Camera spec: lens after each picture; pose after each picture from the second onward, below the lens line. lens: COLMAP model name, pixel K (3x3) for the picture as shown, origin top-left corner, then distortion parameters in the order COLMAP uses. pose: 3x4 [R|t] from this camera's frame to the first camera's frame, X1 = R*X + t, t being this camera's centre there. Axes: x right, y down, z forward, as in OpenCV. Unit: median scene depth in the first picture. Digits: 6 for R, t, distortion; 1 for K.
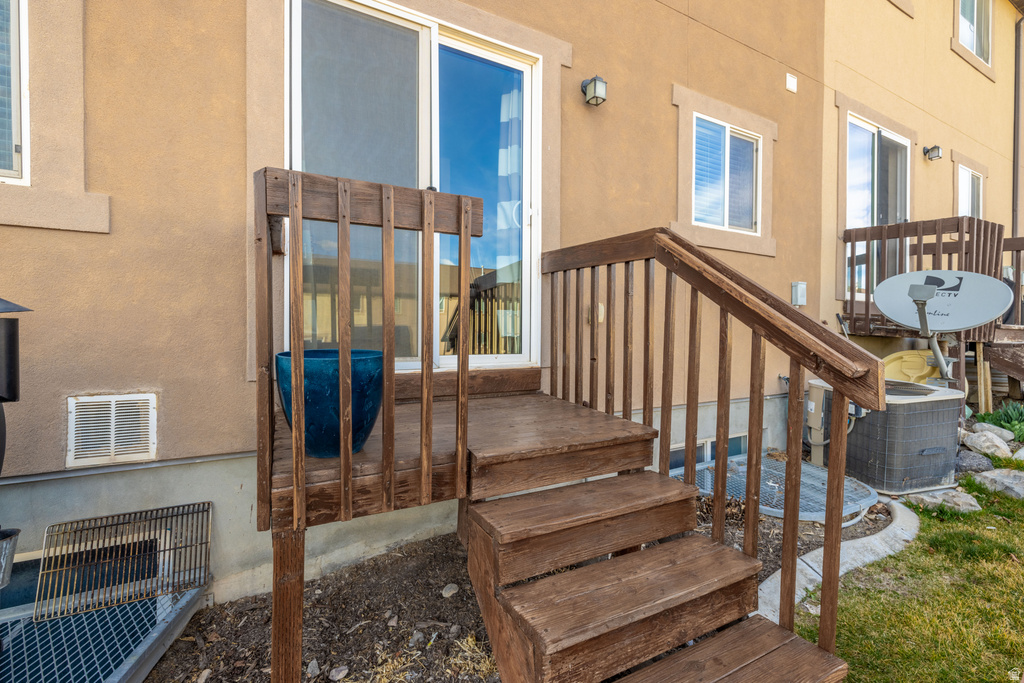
lens RADIAL K [[427.9, 0, 508.9], [0, 427.9, 335.8], [0, 0, 1]] dist [-0.000508, 0.000551]
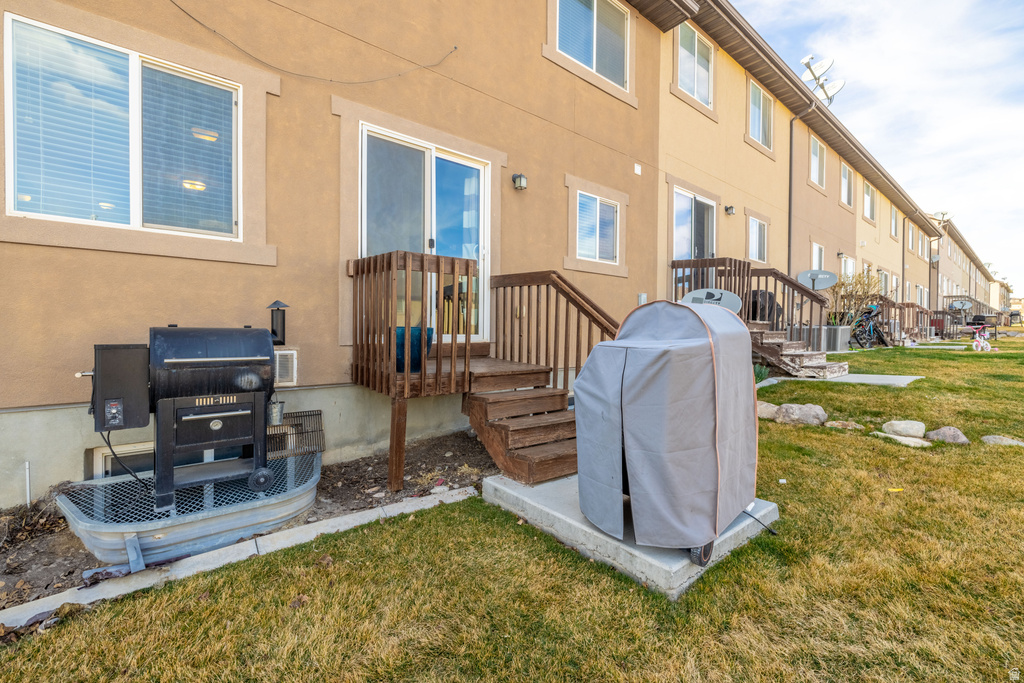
lens RADIAL K [[427.9, 0, 508.9], [0, 427.9, 335.8], [0, 0, 1]] dist [-0.000508, 0.000551]
pose [[0.980519, 0.000413, 0.196424, -0.188791], [-0.000979, 0.999996, 0.002782, 0.043003], [-0.196422, -0.002920, 0.980515, -0.705733]]
